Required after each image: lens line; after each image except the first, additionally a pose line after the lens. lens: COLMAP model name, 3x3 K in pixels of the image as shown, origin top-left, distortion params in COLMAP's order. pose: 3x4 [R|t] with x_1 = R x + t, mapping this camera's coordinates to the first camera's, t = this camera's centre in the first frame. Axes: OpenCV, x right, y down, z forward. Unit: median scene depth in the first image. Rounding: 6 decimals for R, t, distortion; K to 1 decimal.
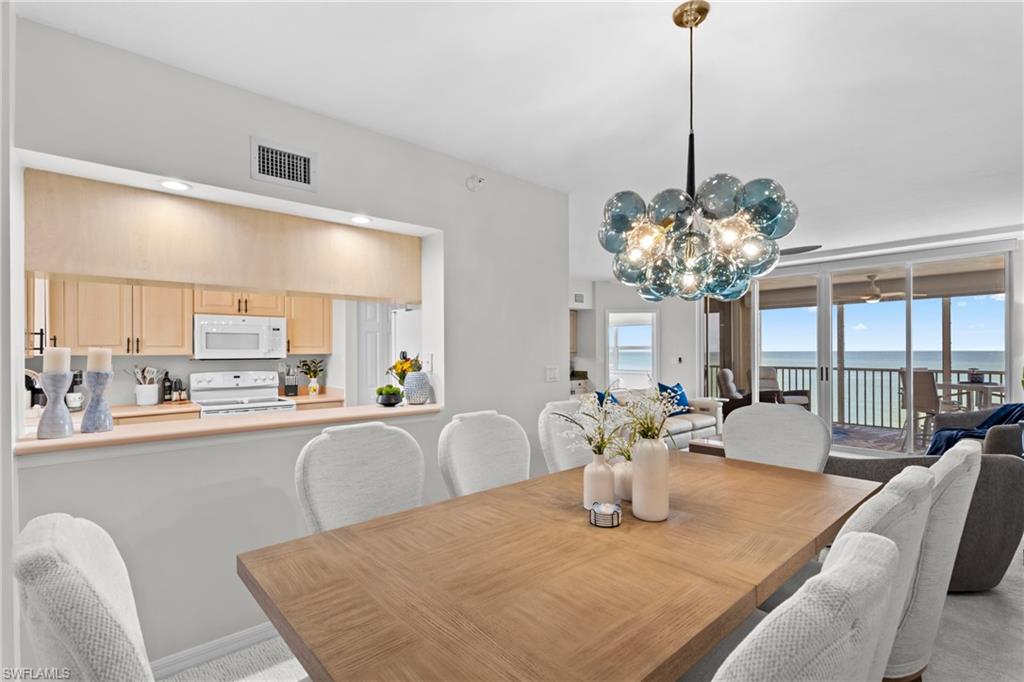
lens RADIAL K [[478.9, 0, 518.7], [0, 478.9, 353.6], [0, 0, 1]] dist [0.002758, 0.000384]
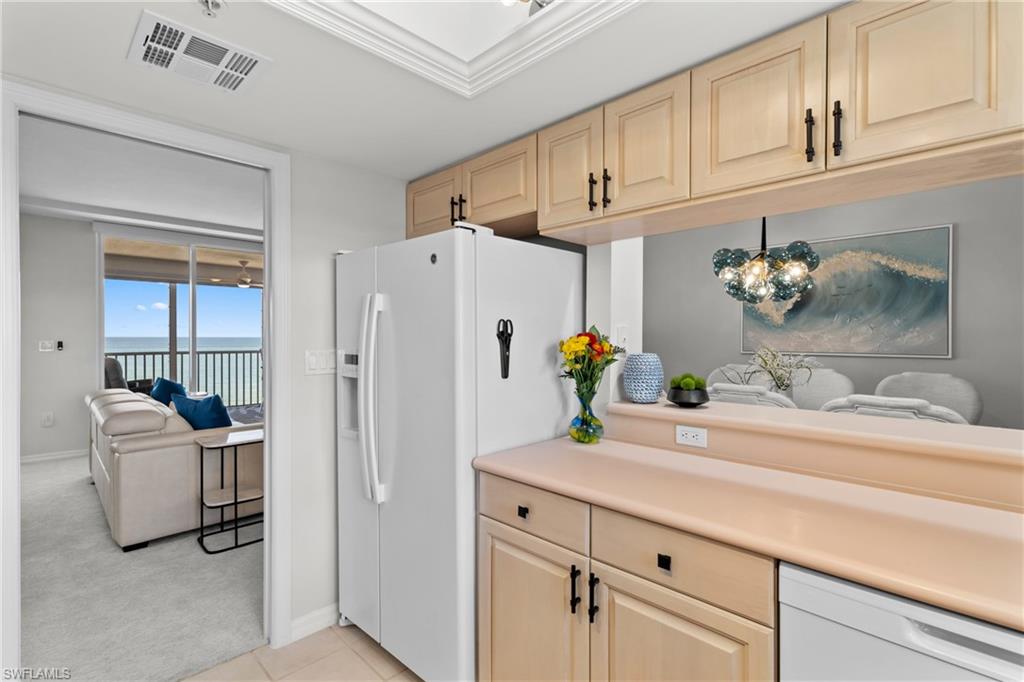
lens RADIAL K [[478.9, 0, 511.3], [0, 478.9, 337.3], [0, 0, 1]] dist [0.002758, 0.000384]
pose [[-0.053888, 0.004091, 0.998539, -0.389990], [-0.003376, 0.999985, -0.004279, 0.004988], [-0.998541, -0.003602, -0.053874, 0.555289]]
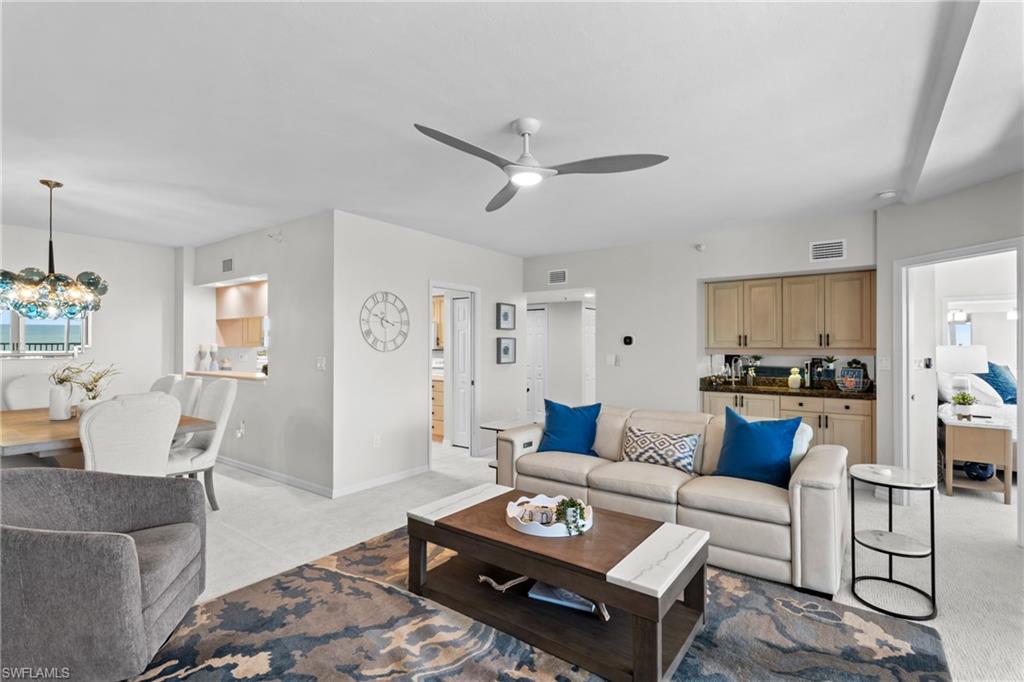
lens RADIAL K [[478.9, 0, 509.9], [0, 478.9, 338.1], [0, 0, 1]] dist [0.002758, 0.000384]
pose [[0.205304, -0.012332, -0.978621, 0.742837], [-0.004555, 0.999898, -0.013556, -0.005721], [0.978688, 0.007241, 0.205227, 0.657234]]
